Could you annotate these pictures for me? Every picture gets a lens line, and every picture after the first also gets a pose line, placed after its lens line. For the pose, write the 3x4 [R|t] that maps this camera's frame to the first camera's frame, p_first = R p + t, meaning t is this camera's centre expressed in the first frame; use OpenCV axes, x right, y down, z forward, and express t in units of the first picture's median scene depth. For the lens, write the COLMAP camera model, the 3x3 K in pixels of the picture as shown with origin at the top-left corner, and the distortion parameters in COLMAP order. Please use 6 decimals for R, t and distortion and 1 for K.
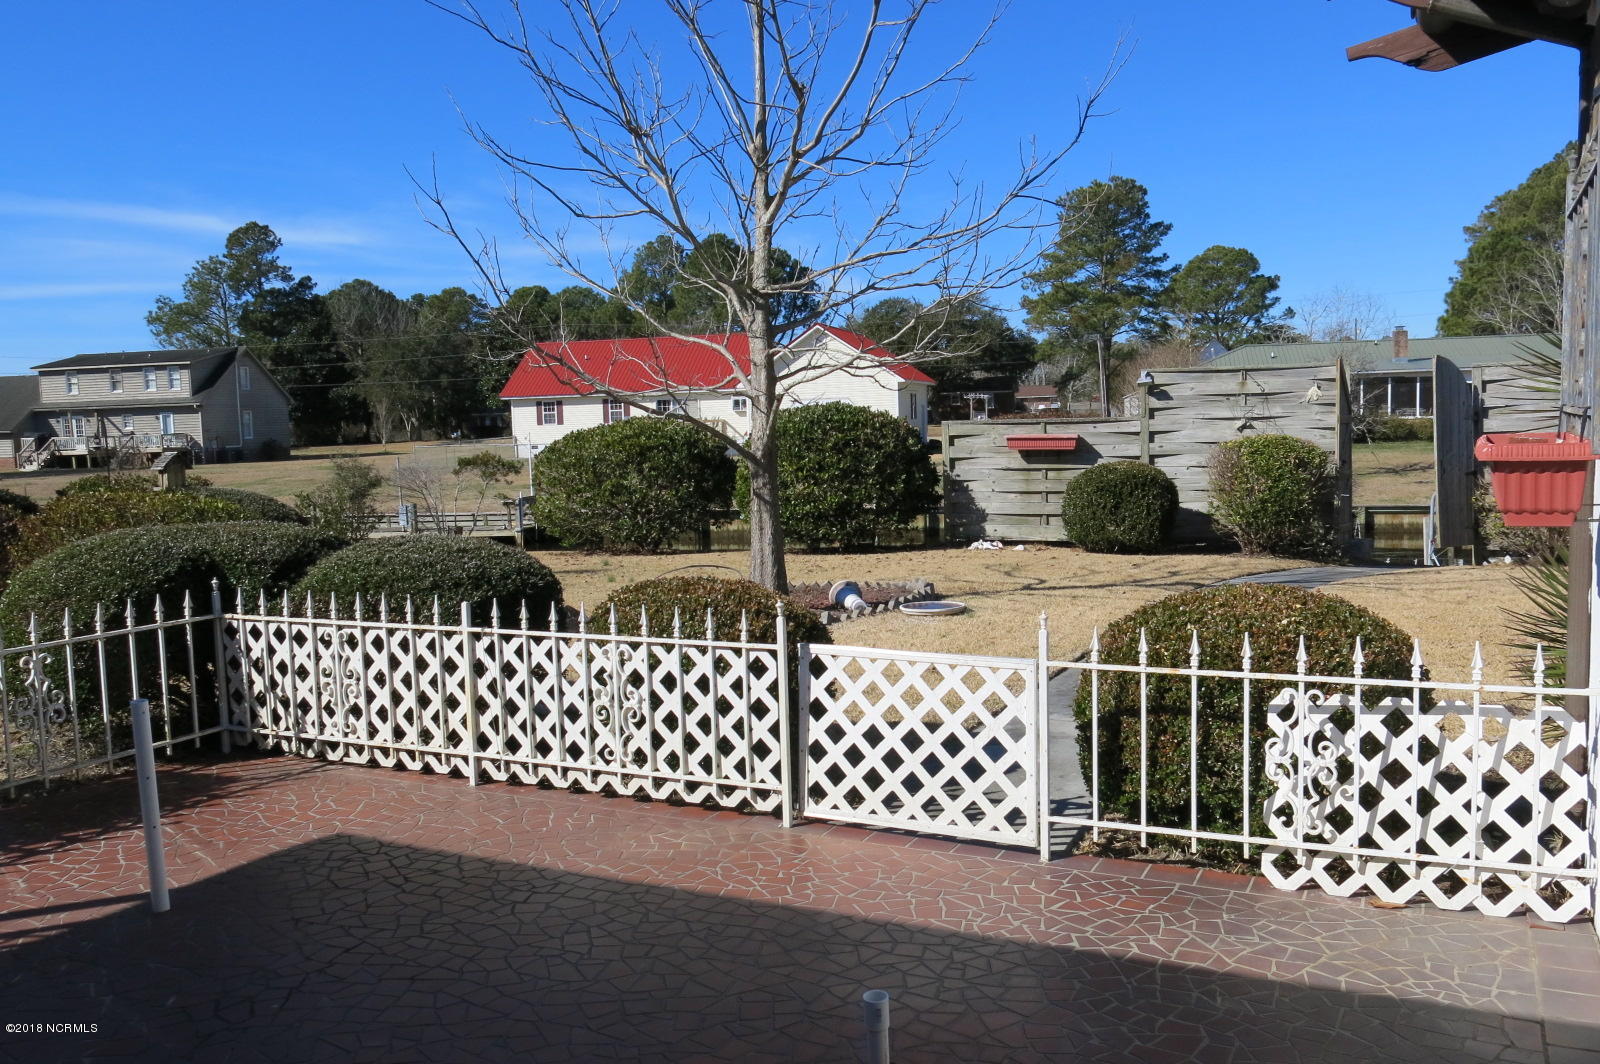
lens RADIAL K [[1332.3, 0, 800.0], [0, 1332.3, 532.0], [0, 0, 1]] dist [-0.009350, 0.004464]
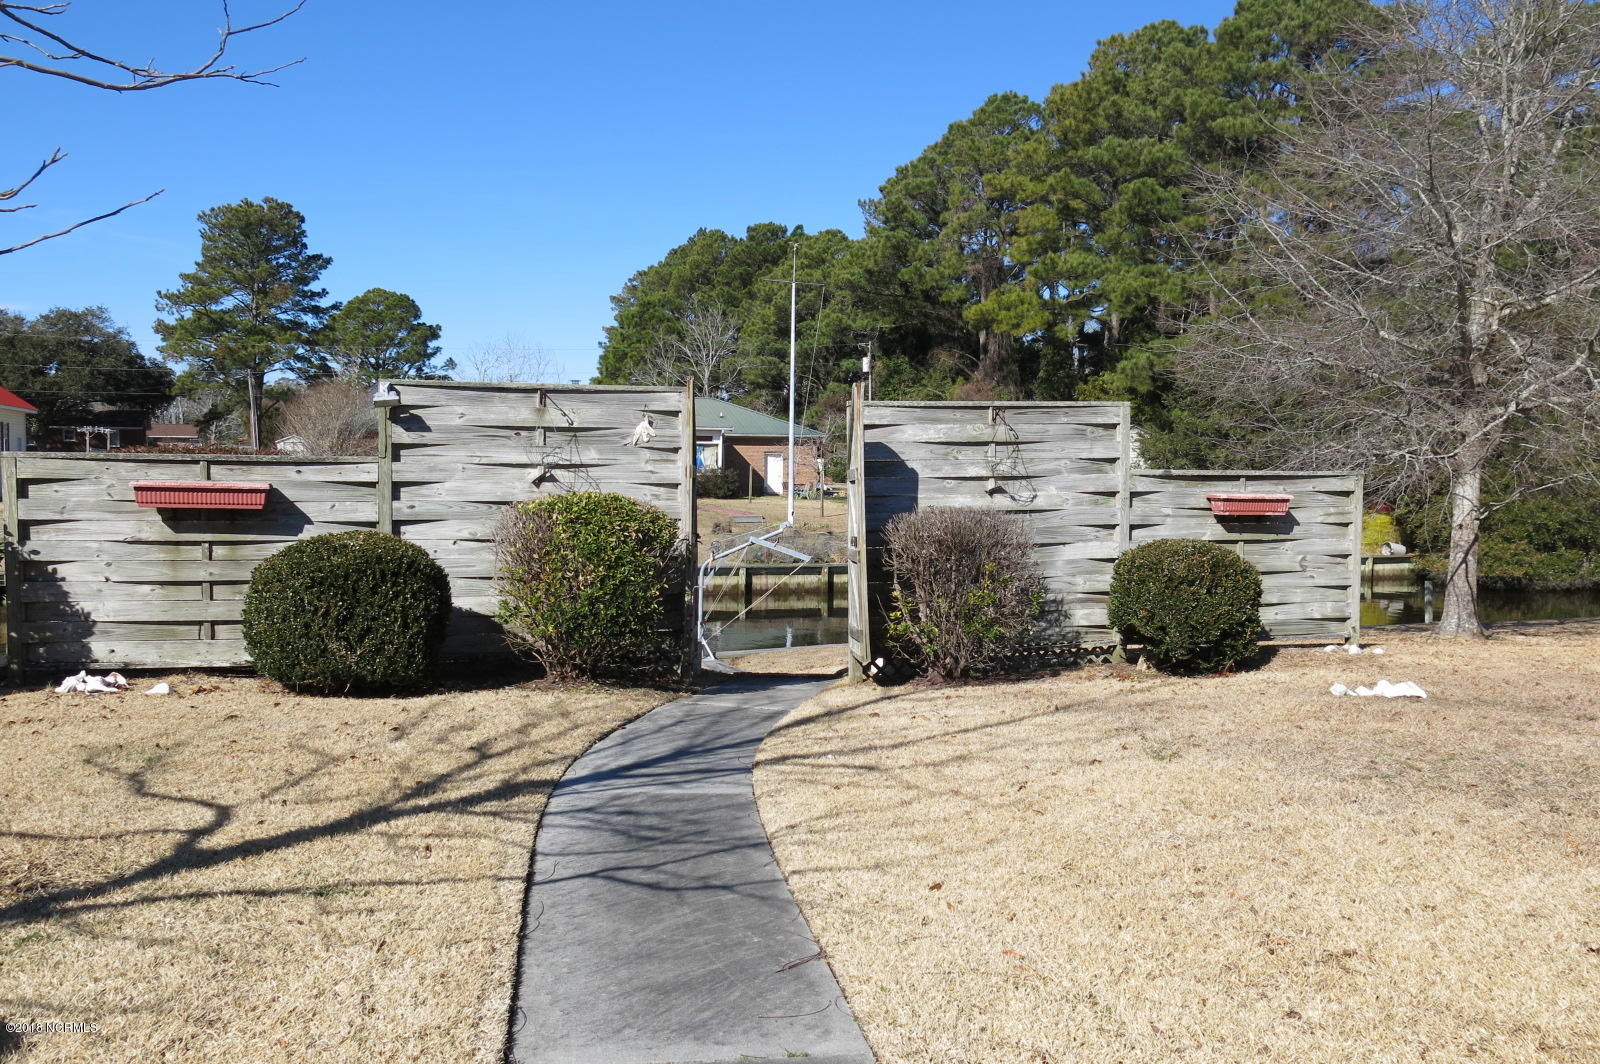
lens RADIAL K [[1332.3, 0, 800.0], [0, 1332.3, 532.0], [0, 0, 1]] dist [-0.009350, 0.004464]
pose [[0.815601, 0.006788, 0.578575, 0.016162], [0.014816, 0.999358, -0.032611, -0.007752], [-0.578425, 0.035169, 0.814977, 0.102811]]
